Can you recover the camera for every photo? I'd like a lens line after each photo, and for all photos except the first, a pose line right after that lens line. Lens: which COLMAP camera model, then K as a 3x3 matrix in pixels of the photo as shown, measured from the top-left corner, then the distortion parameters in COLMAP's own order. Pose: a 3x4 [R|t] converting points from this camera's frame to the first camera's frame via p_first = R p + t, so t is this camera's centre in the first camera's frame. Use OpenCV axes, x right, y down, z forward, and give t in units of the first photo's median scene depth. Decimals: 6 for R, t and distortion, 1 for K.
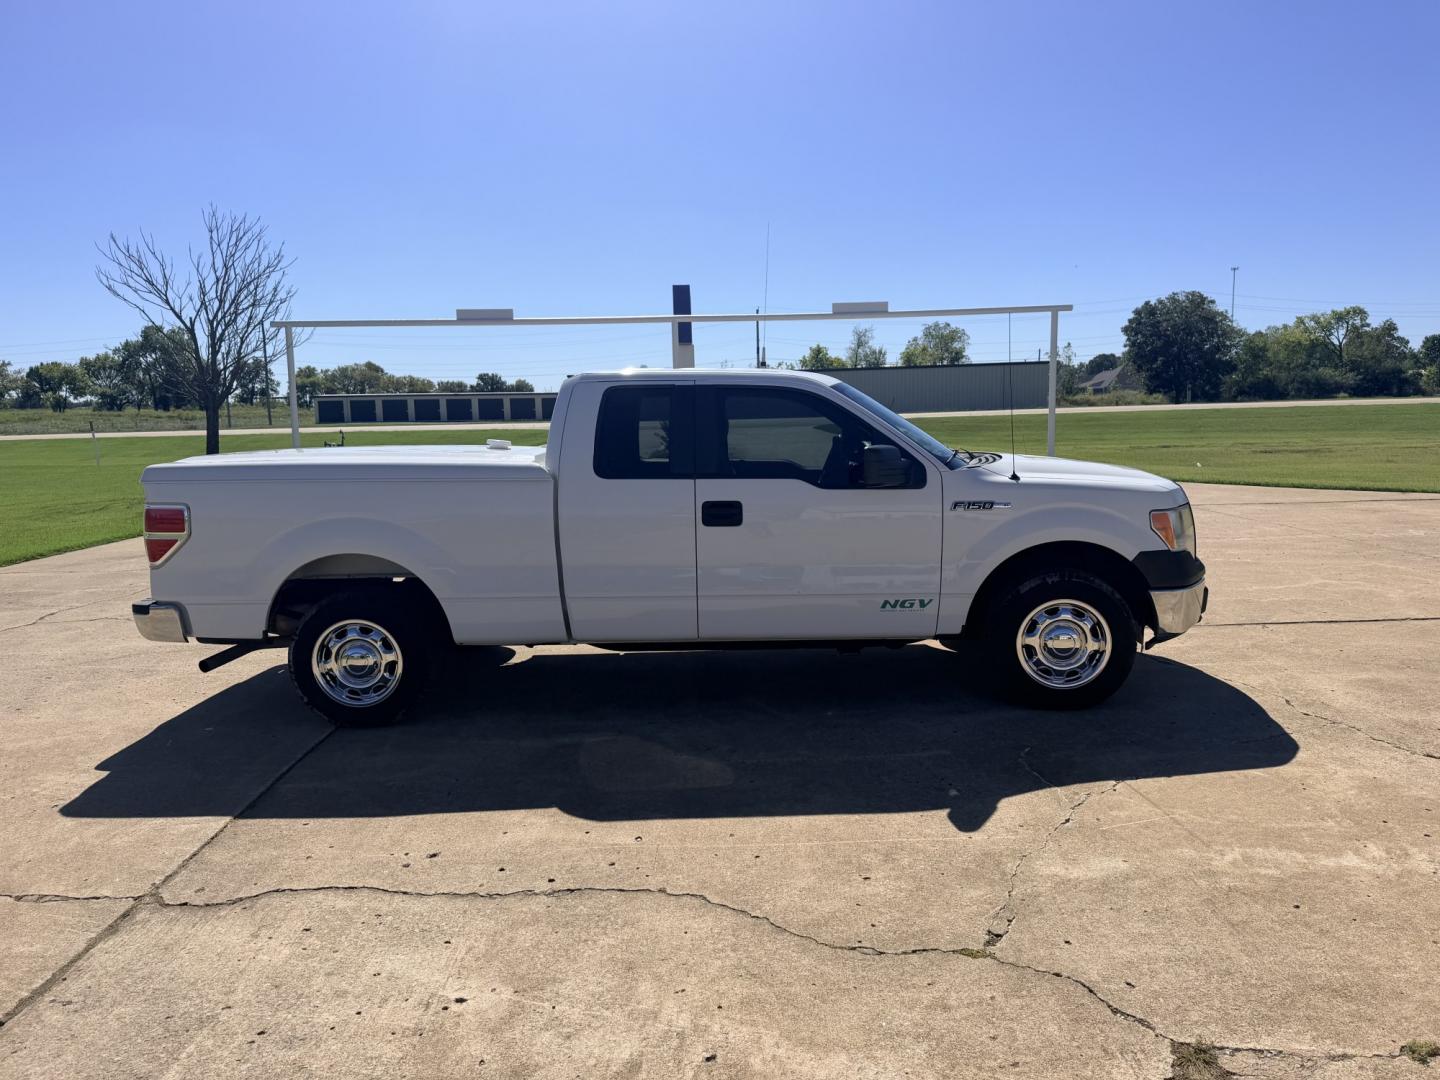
lens RADIAL K [[1000.7, 0, 726.9], [0, 1000.7, 547.9], [0, 0, 1]] dist [0.042056, -0.039036]
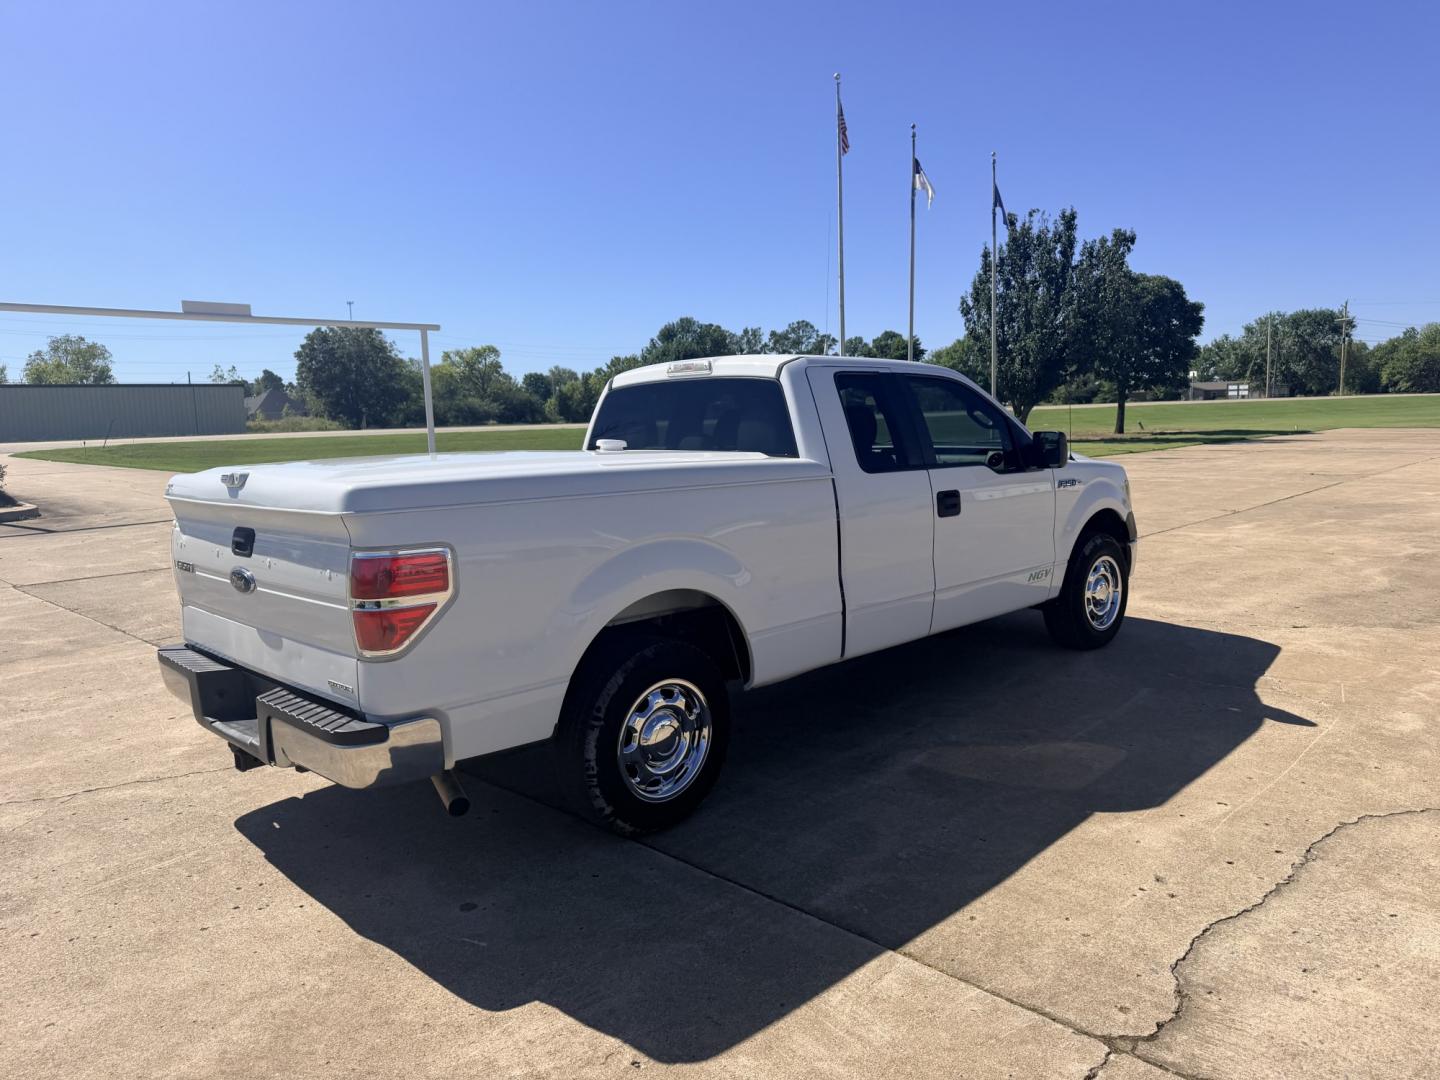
lens RADIAL K [[1011.8, 0, 730.8], [0, 1011.8, 536.8], [0, 0, 1]] dist [0.032302, -0.039801]
pose [[0.689067, -0.081833, 0.720062, -0.855936], [0.109965, 0.993905, 0.007722, -0.032224], [-0.716306, 0.073861, 0.693867, 0.457389]]
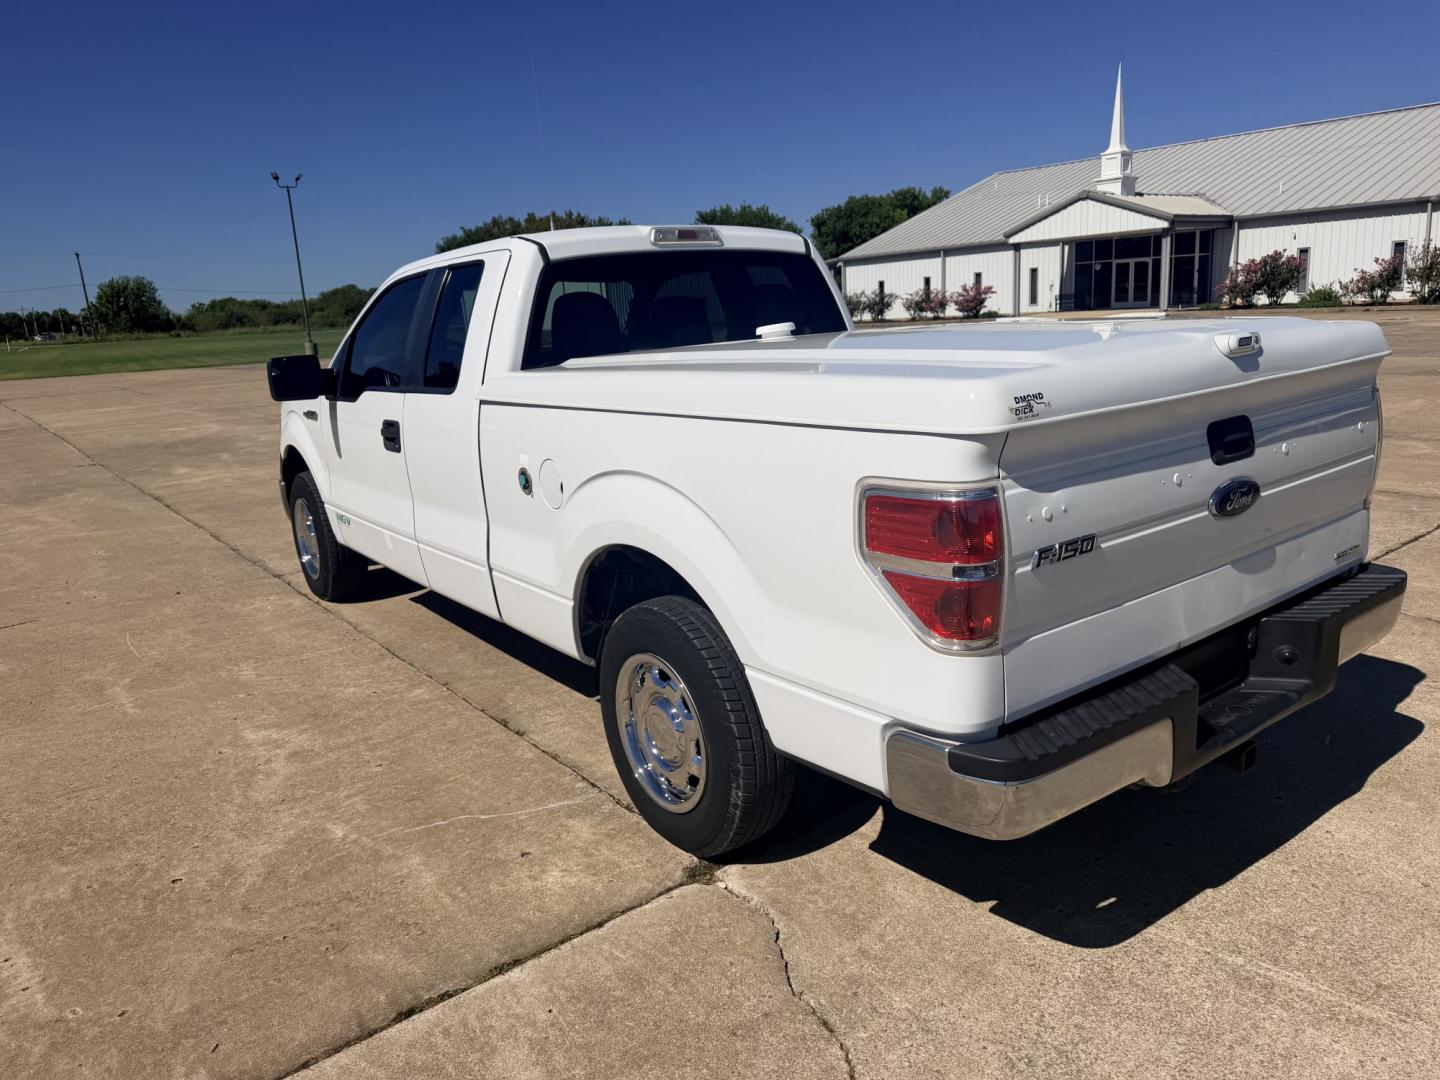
lens RADIAL K [[1011.8, 0, 730.8], [0, 1011.8, 536.8], [0, 0, 1]] dist [0.032302, -0.039801]
pose [[-0.619350, -0.118550, 0.776113, -0.808784], [0.174810, 0.942897, 0.283527, -0.189939], [-0.765406, 0.311274, -0.563260, 1.632235]]
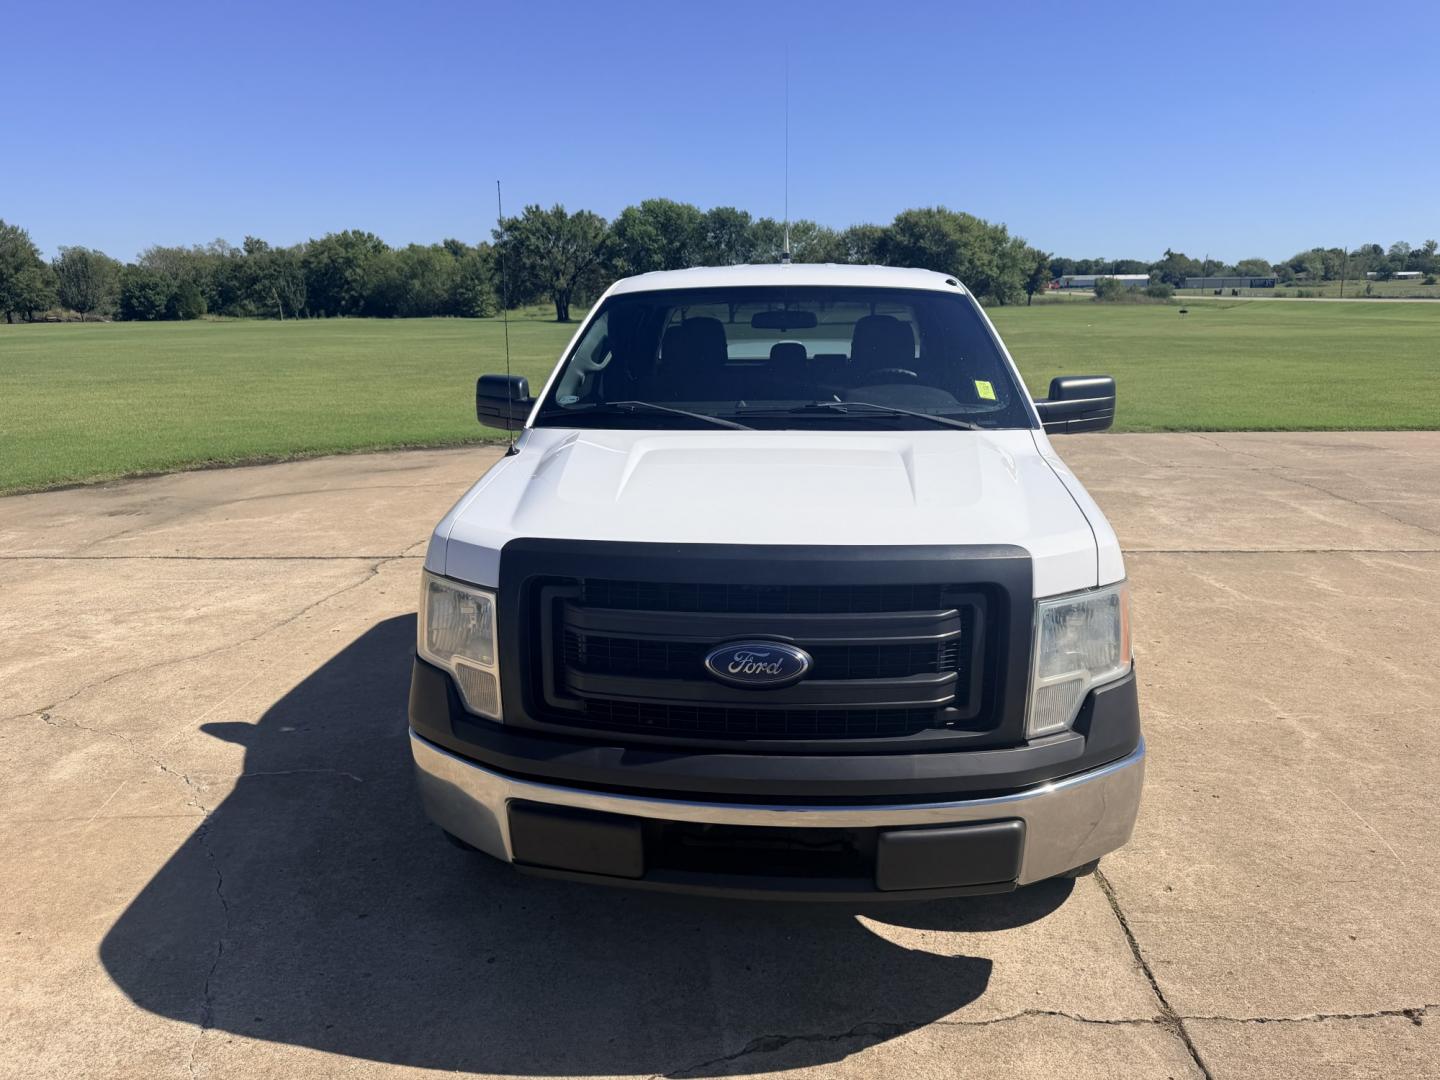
lens RADIAL K [[1010.0, 0, 722.6], [0, 1010.0, 555.9], [0, 0, 1]] dist [0.029919, -0.033800]
pose [[-0.056336, 0.271556, -0.960772, 0.895498], [-0.123741, 0.952982, 0.276610, -0.197516], [0.990714, 0.134470, -0.020084, 1.144643]]
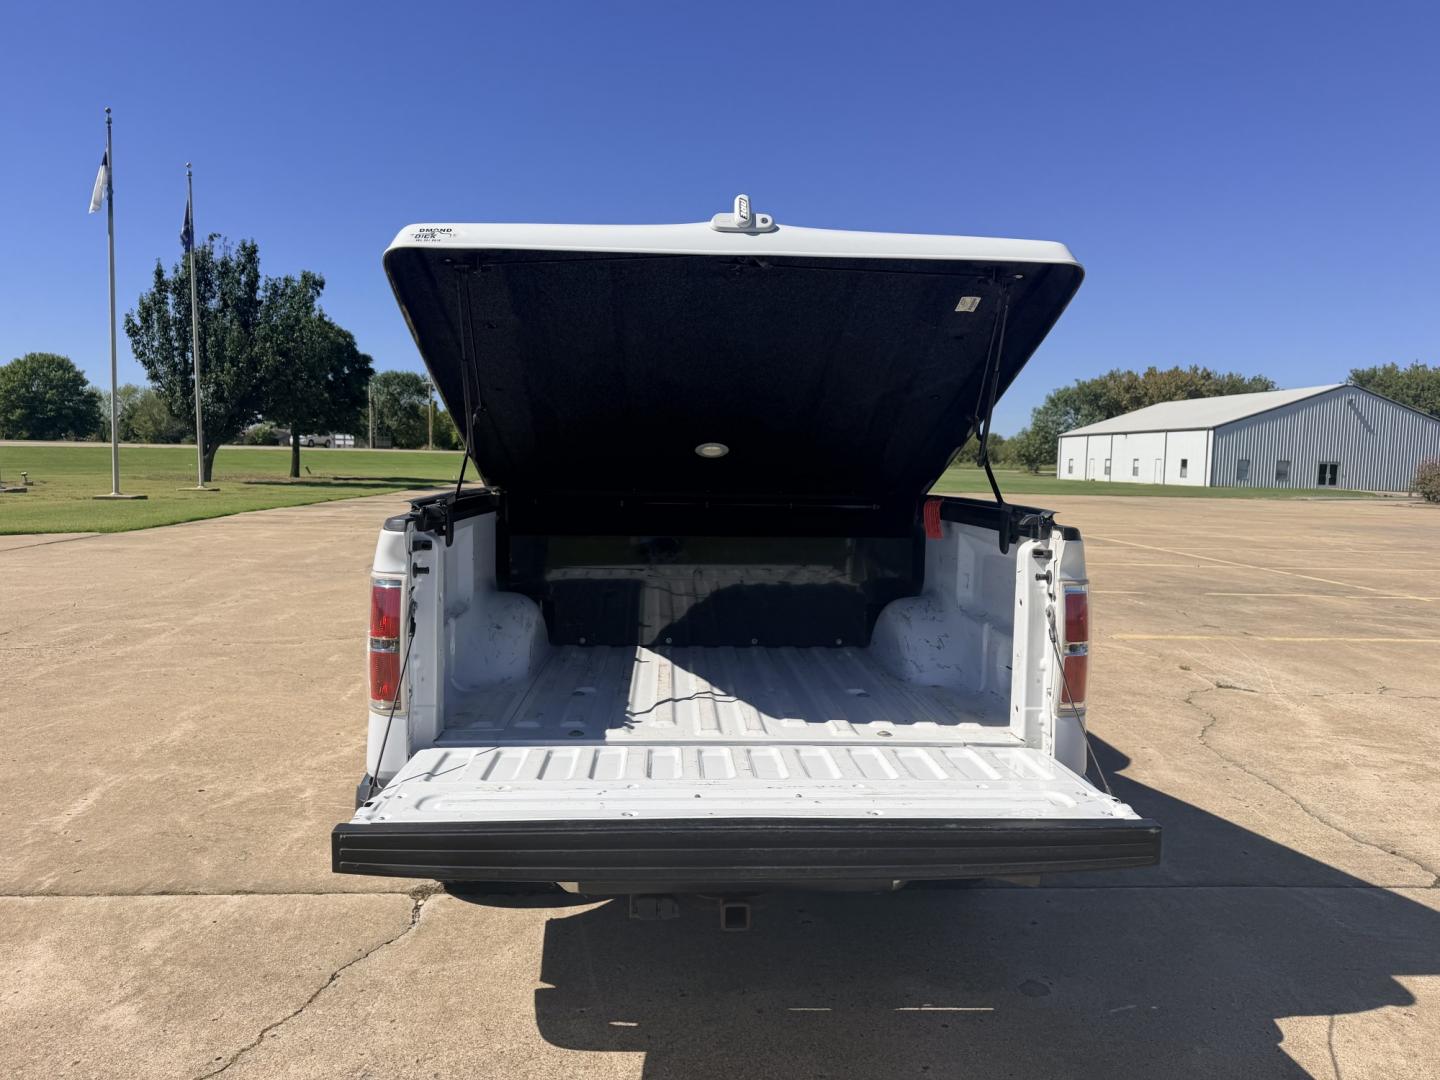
lens RADIAL K [[1016.4, 0, 726.7], [0, 1016.4, 535.0], [0, 0, 1]] dist [0.002181, -0.000718]
pose [[-0.083088, -0.052113, 0.995179, -1.062877], [0.112446, 0.991764, 0.061322, -0.116570], [-0.990178, 0.116999, -0.076544, 1.221556]]
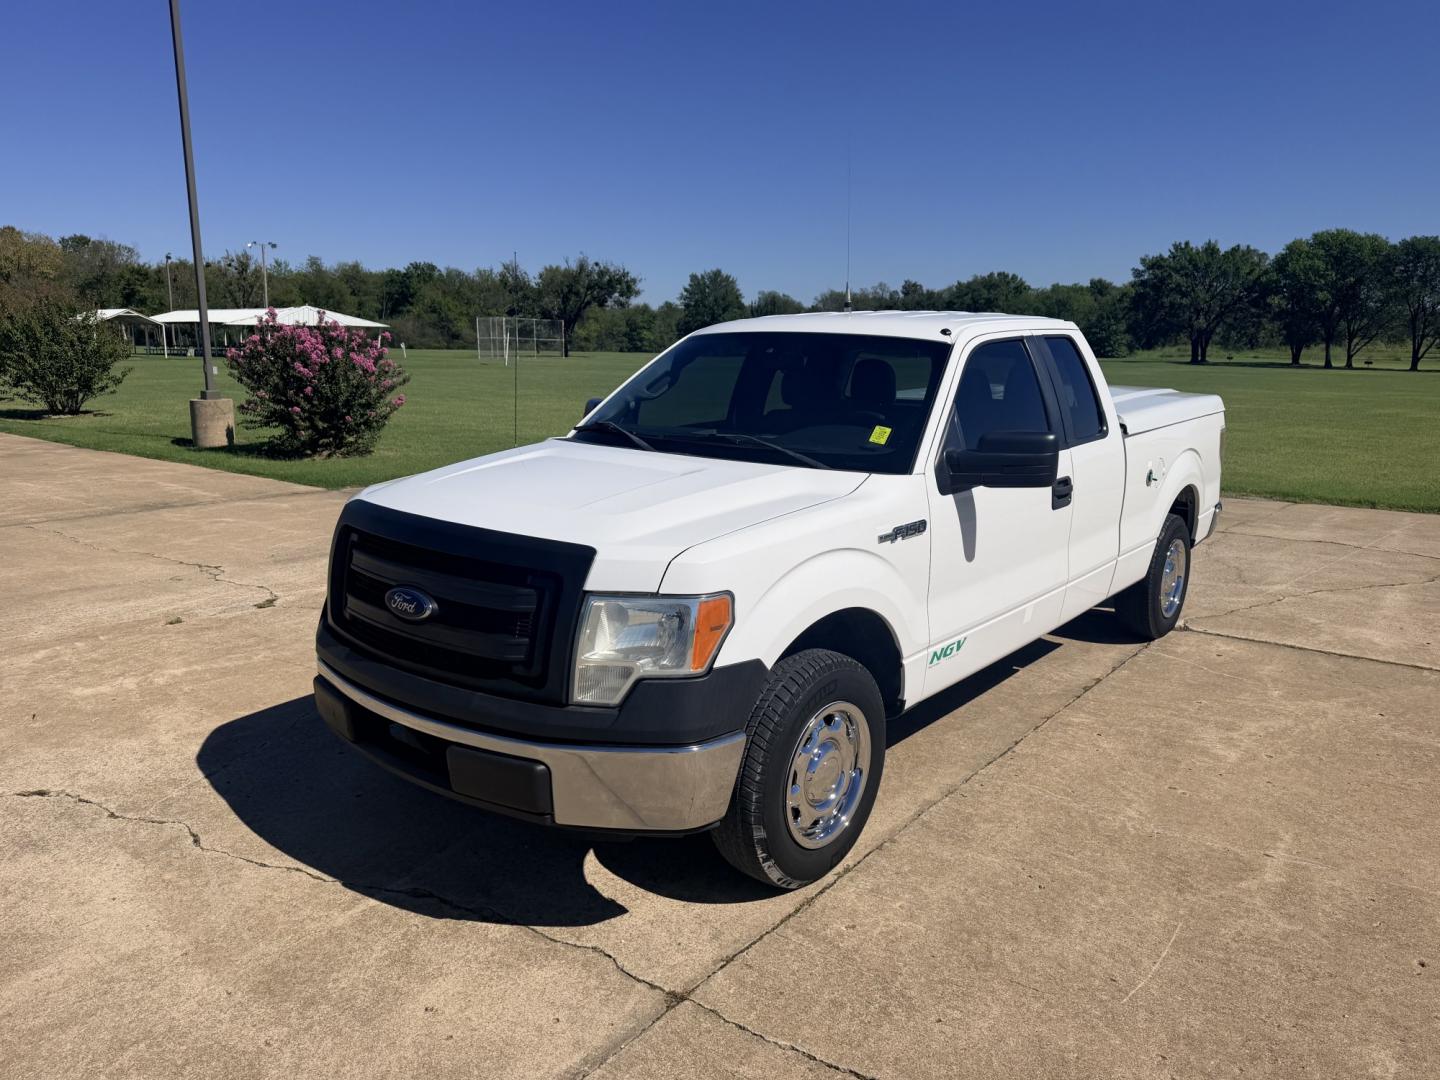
lens RADIAL K [[1011.8, 0, 730.8], [0, 1011.8, 536.8], [0, 0, 1]] dist [0.032302, -0.039801]
pose [[-0.612167, 0.173267, -0.771512, 0.834414], [-0.098480, 0.951394, 0.291806, -0.266758], [0.784572, 0.254613, -0.565348, 1.625806]]
